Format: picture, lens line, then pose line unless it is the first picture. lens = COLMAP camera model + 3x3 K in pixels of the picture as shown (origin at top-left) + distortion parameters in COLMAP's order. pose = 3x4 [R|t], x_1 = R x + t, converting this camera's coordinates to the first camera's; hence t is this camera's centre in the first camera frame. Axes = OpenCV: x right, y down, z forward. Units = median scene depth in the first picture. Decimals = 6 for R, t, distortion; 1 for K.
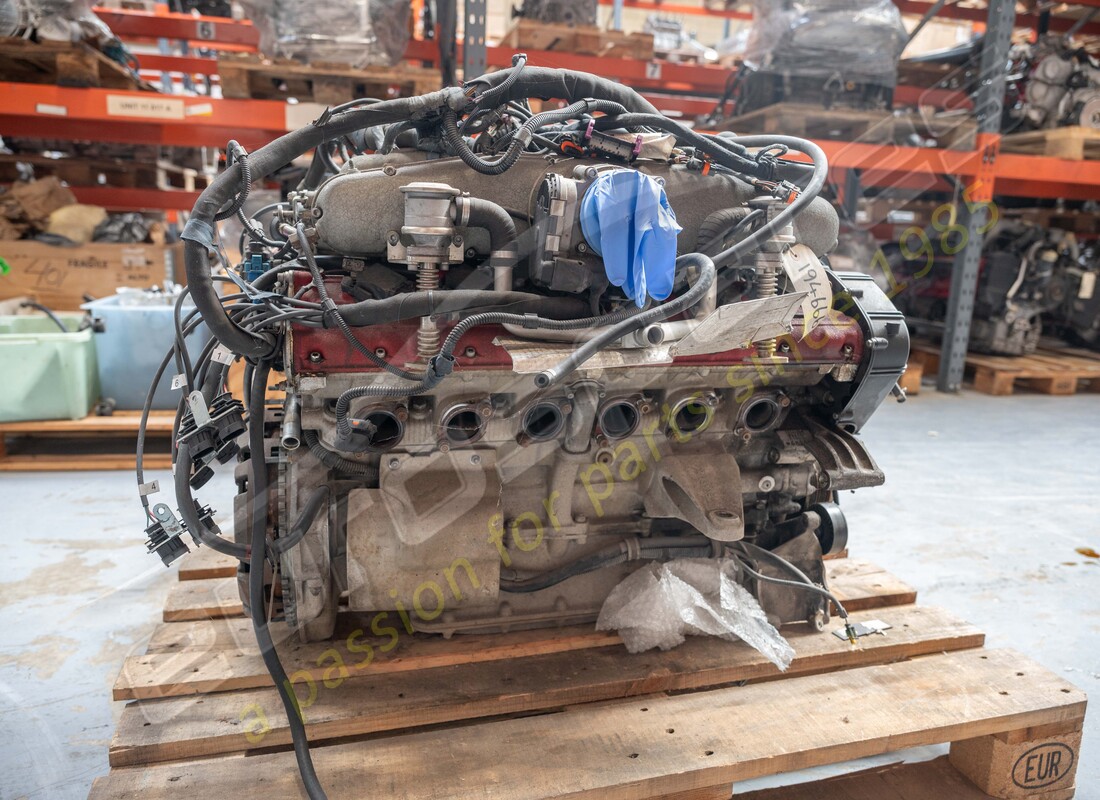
lens RADIAL K [[785.0, 0, 548.8], [0, 785.0, 391.4], [0, 0, 1]] dist [-0.005430, -0.002558]
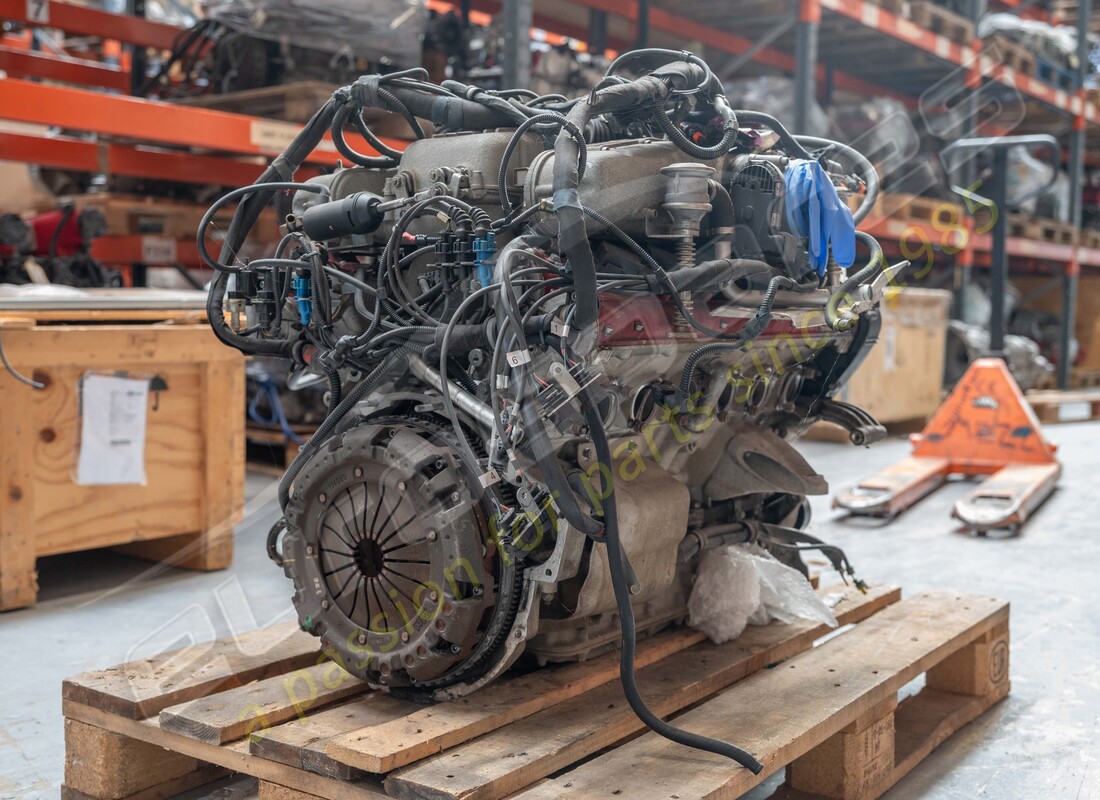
lens RADIAL K [[1307.3, 0, 550.6], [0, 1307.3, 403.3], [0, 0, 1]] dist [0.002913, 0.000000]
pose [[0.778272, -0.071670, 0.623824, -1.054120], [0.135942, 0.989135, -0.055959, 0.099628], [-0.613036, 0.128355, 0.779559, -0.181323]]
